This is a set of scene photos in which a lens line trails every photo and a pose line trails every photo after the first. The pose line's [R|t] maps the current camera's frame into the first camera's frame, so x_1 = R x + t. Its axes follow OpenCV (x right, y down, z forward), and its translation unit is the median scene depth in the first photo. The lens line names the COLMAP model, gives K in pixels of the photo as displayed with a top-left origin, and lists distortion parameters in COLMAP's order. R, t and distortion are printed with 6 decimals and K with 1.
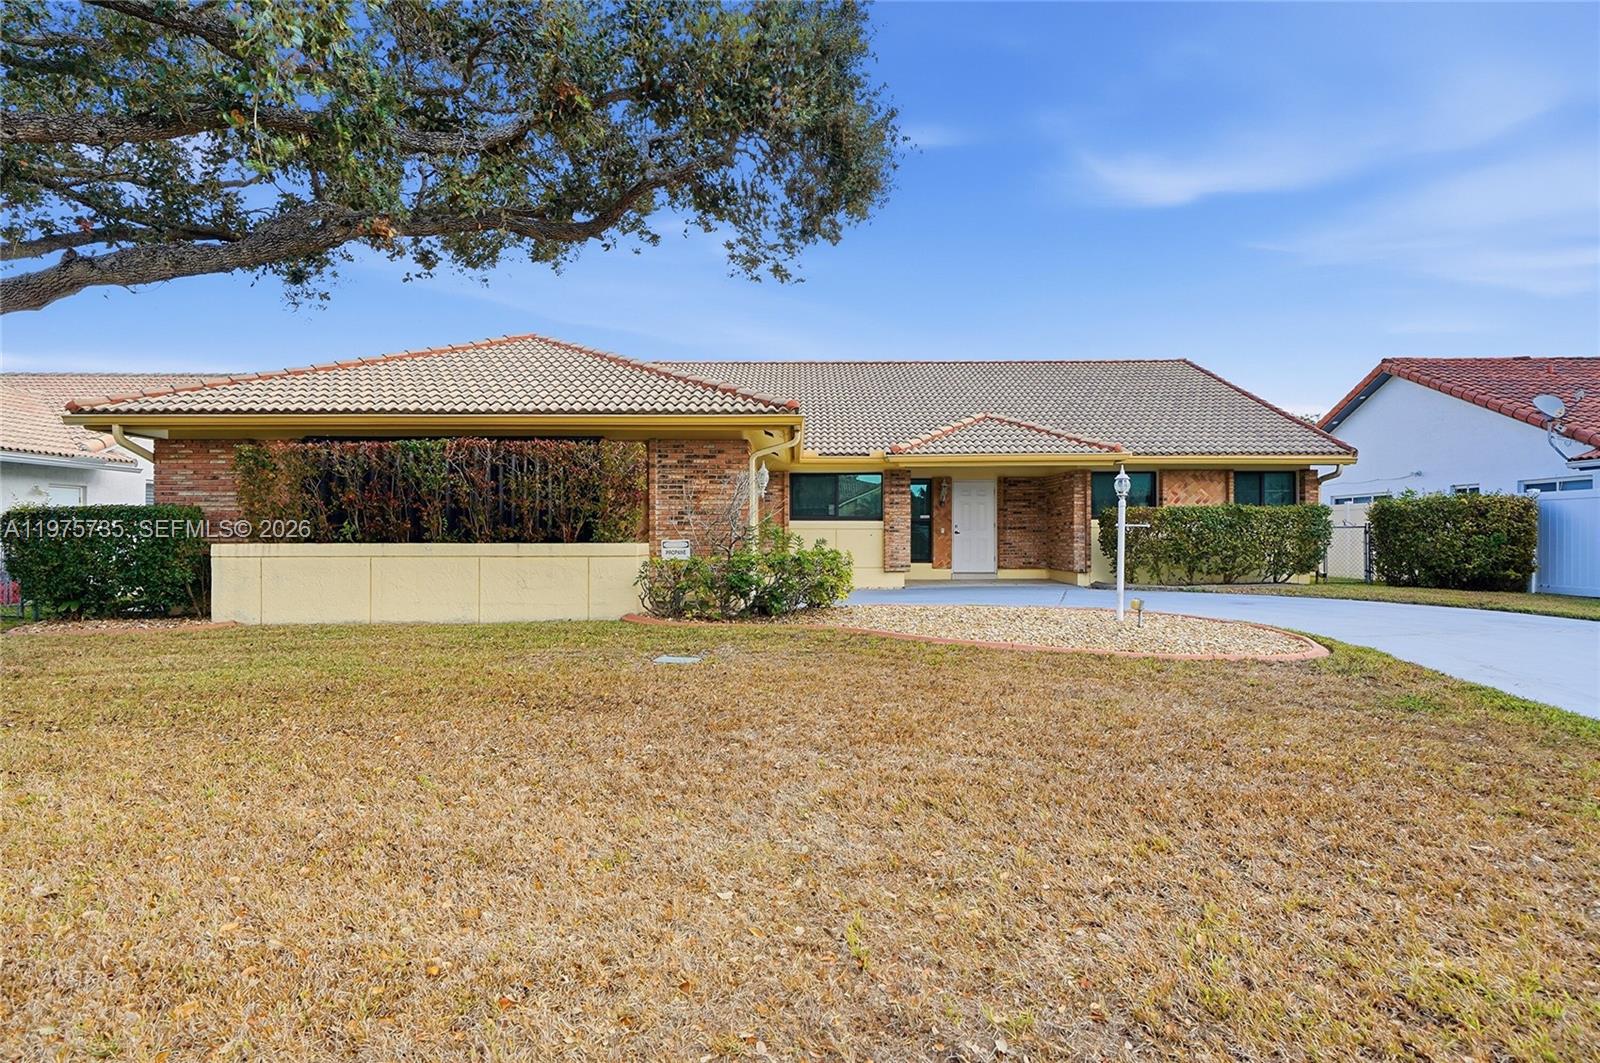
lens RADIAL K [[922.7, 0, 800.9], [0, 922.7, 532.5], [0, 0, 1]] dist [-0.000610, -0.000015]
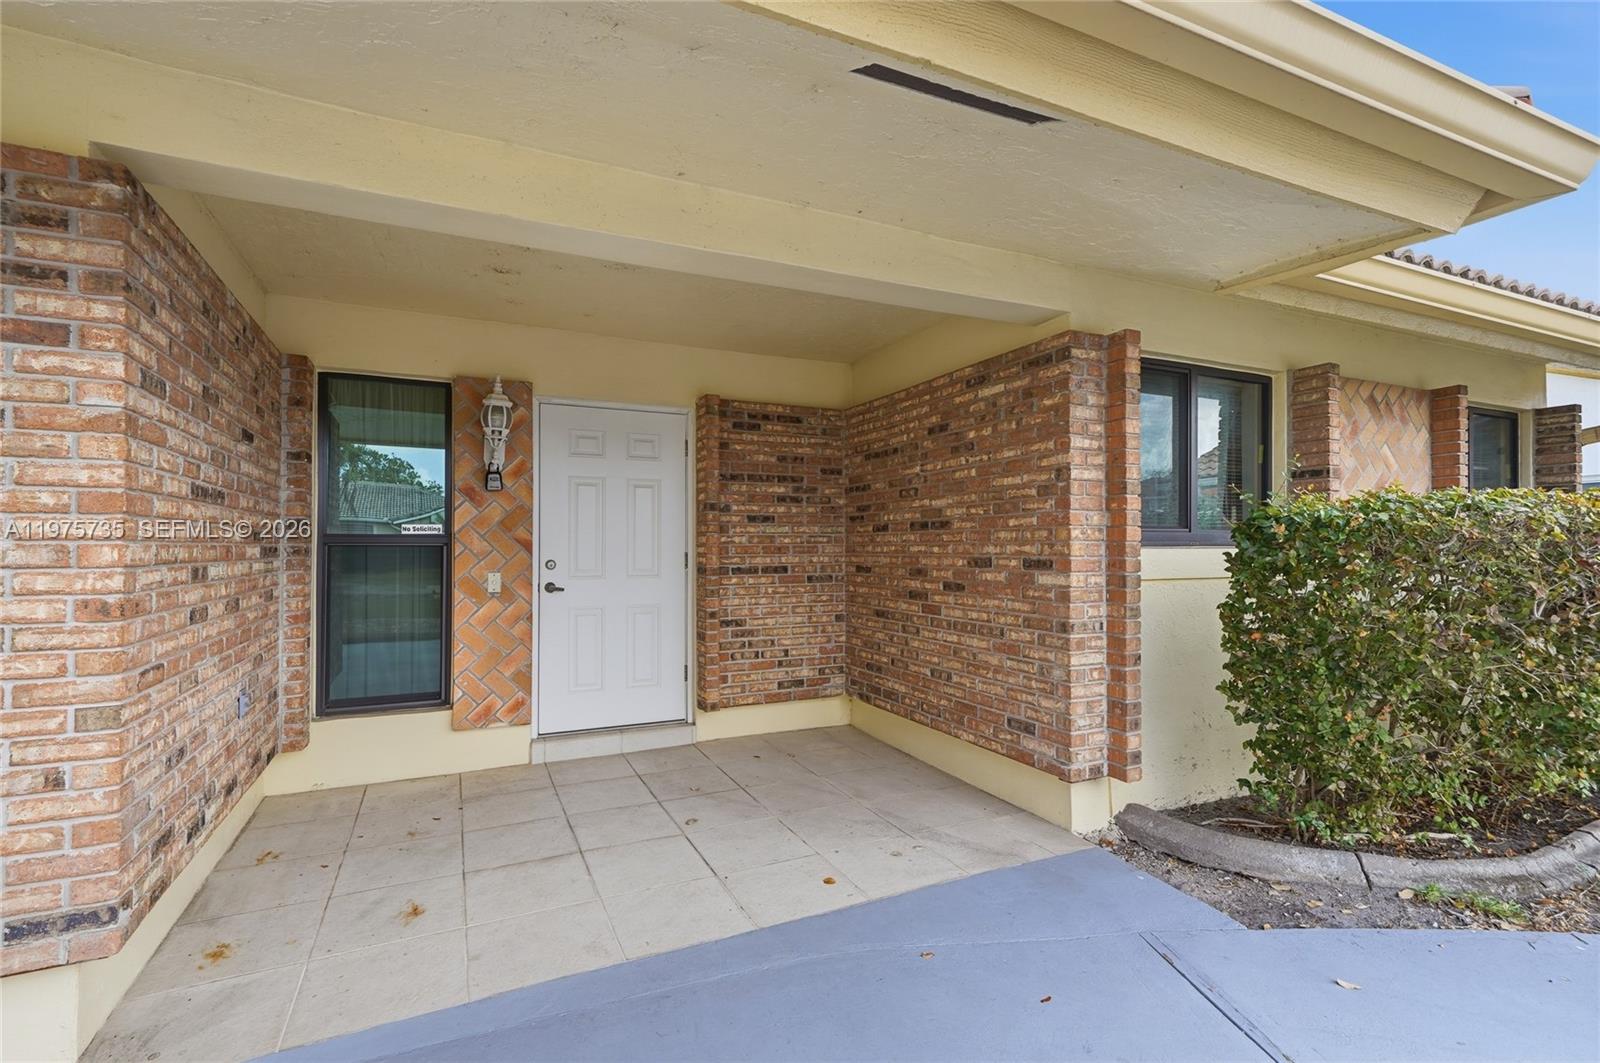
lens RADIAL K [[731.1, 0, 798.1], [0, 731.1, 535.8], [0, 0, 1]] dist [0.000227, 0.003697]
pose [[0.904241, 0.005757, 0.426984, 0.143199], [-0.001965, 0.999955, -0.009322, -0.013728], [-0.427018, 0.007591, 0.904211, 0.777726]]
